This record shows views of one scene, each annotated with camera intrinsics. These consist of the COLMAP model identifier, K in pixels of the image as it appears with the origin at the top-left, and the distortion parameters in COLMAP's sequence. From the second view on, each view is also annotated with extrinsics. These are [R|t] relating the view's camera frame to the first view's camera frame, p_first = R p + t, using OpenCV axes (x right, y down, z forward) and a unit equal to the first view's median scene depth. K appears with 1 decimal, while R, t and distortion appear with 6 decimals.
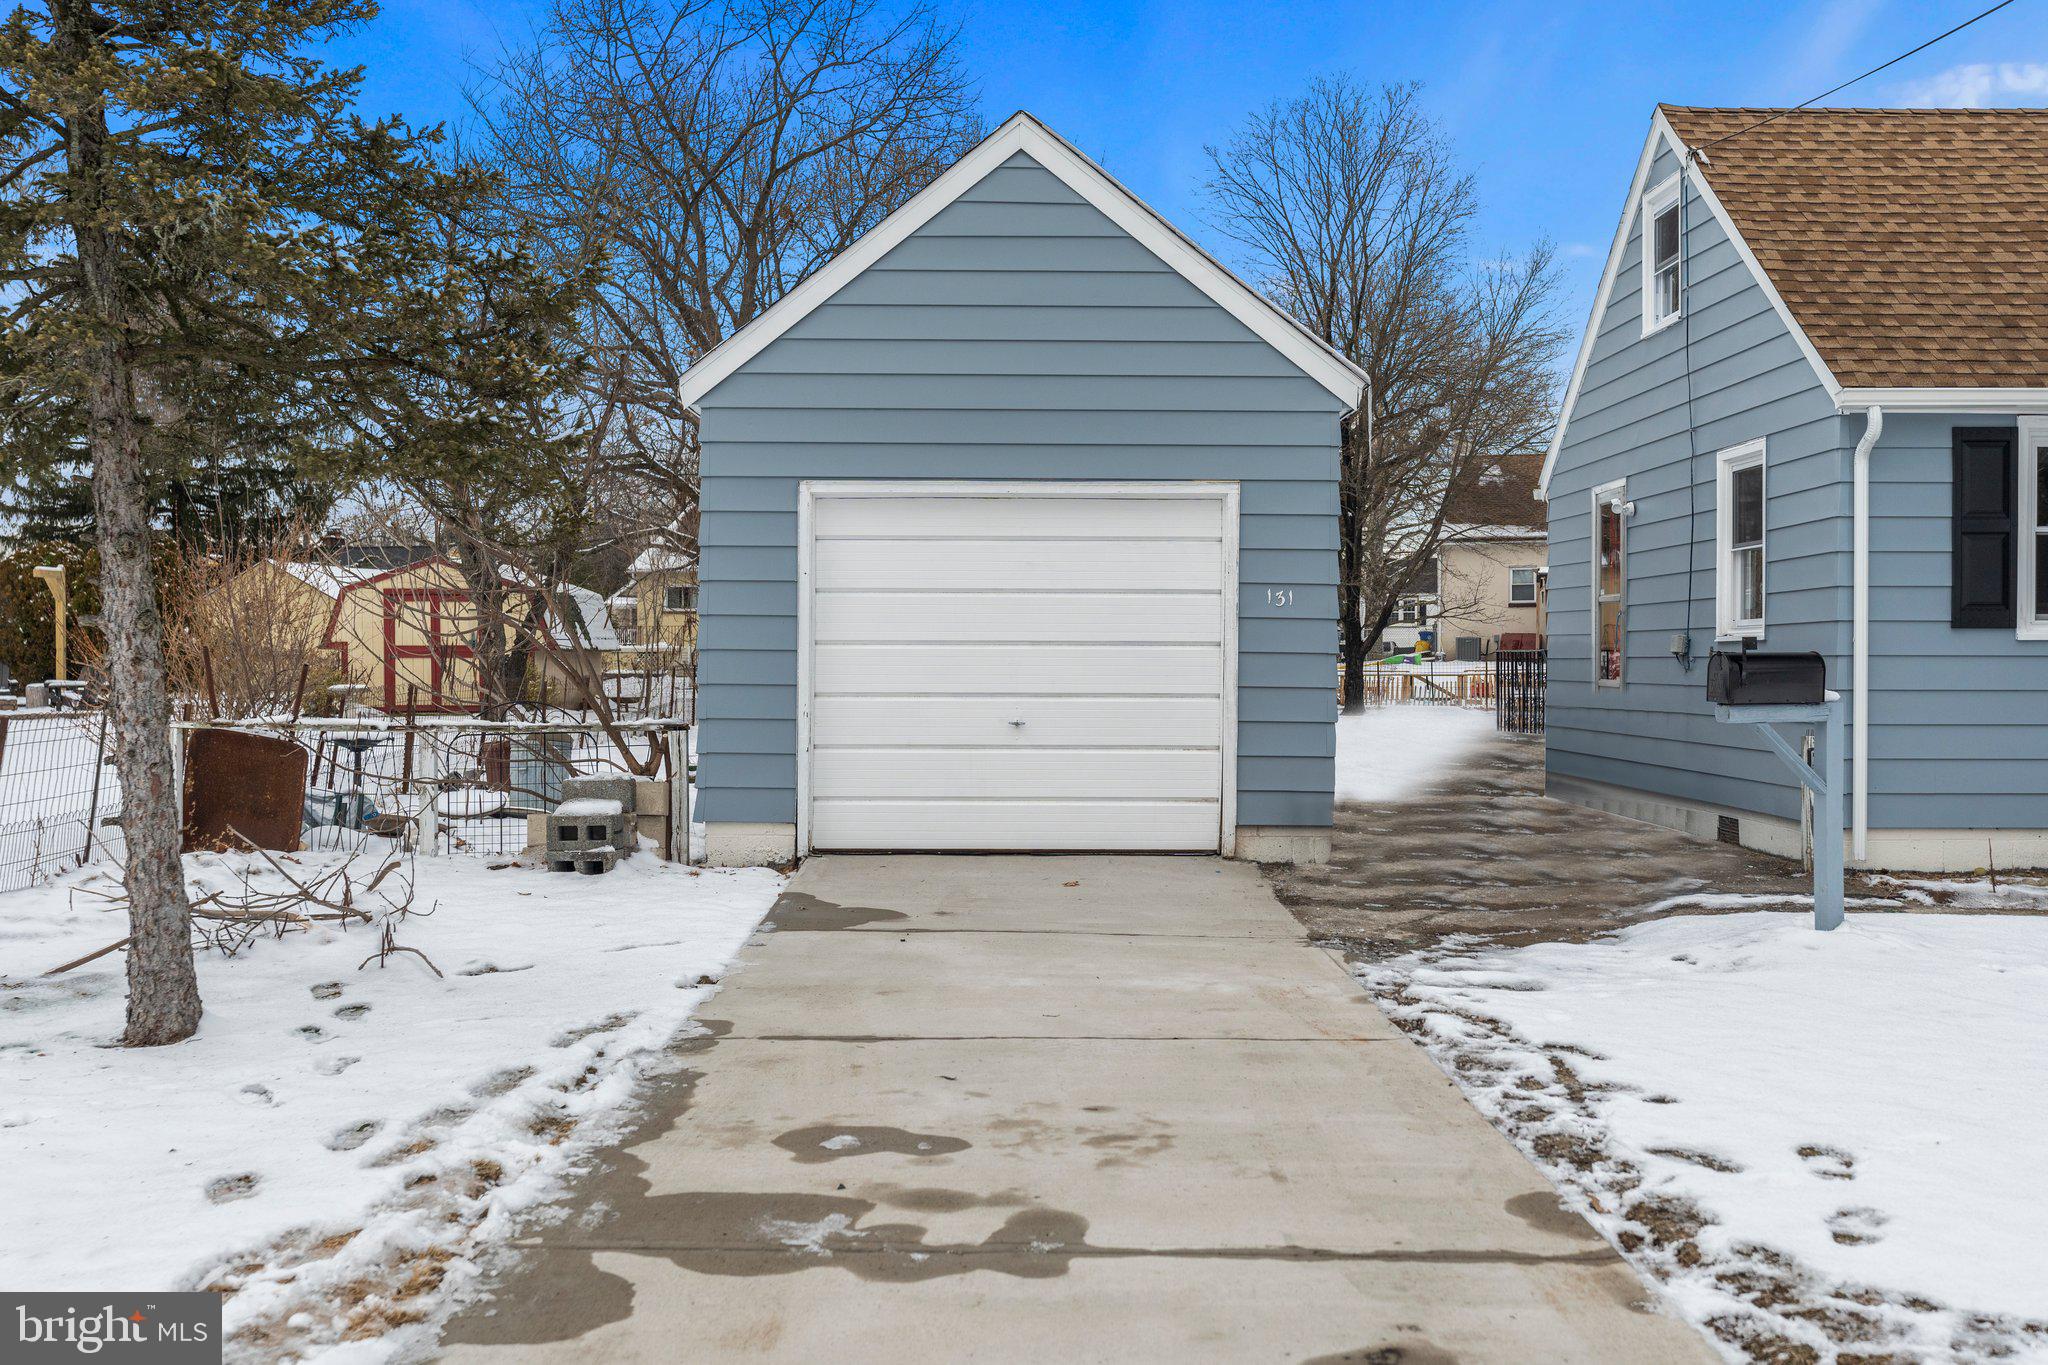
lens RADIAL K [[1949.7, 0, 1024.0], [0, 1949.7, 682.5], [0, 0, 1]] dist [0.004817, 0.008171]
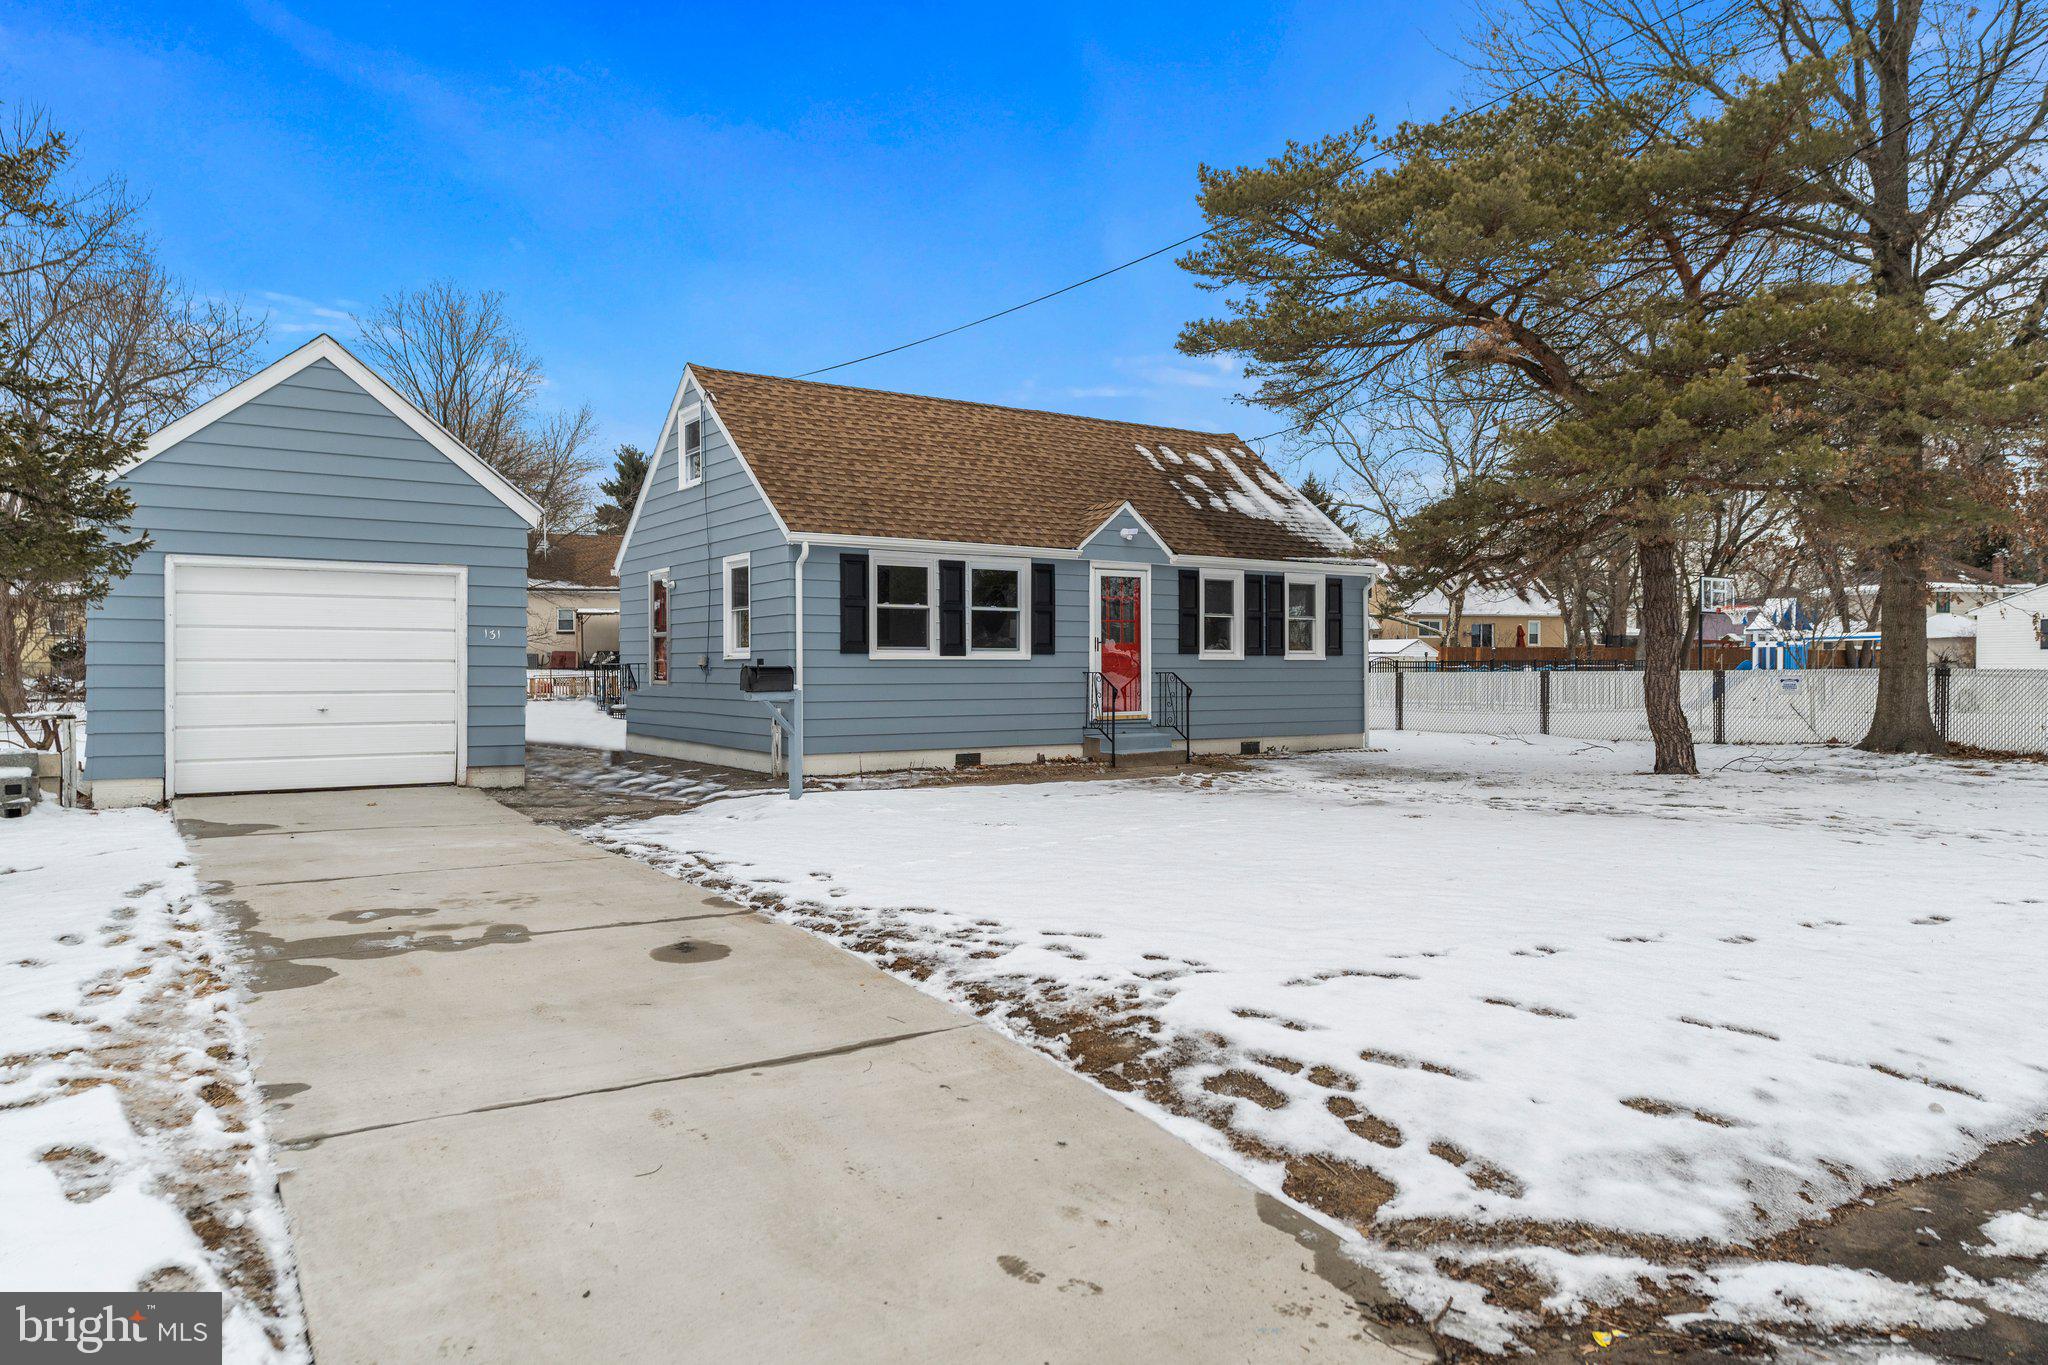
lens RADIAL K [[1340.2, 0, 1024.0], [0, 1340.2, 682.5], [0, 0, 1]] dist [-0.002591, -0.000558]
pose [[0.823176, -0.008260, 0.567727, -0.153204], [0.008563, 0.999961, 0.002132, 0.000849], [-0.567722, 0.003106, 0.823214, -0.243325]]
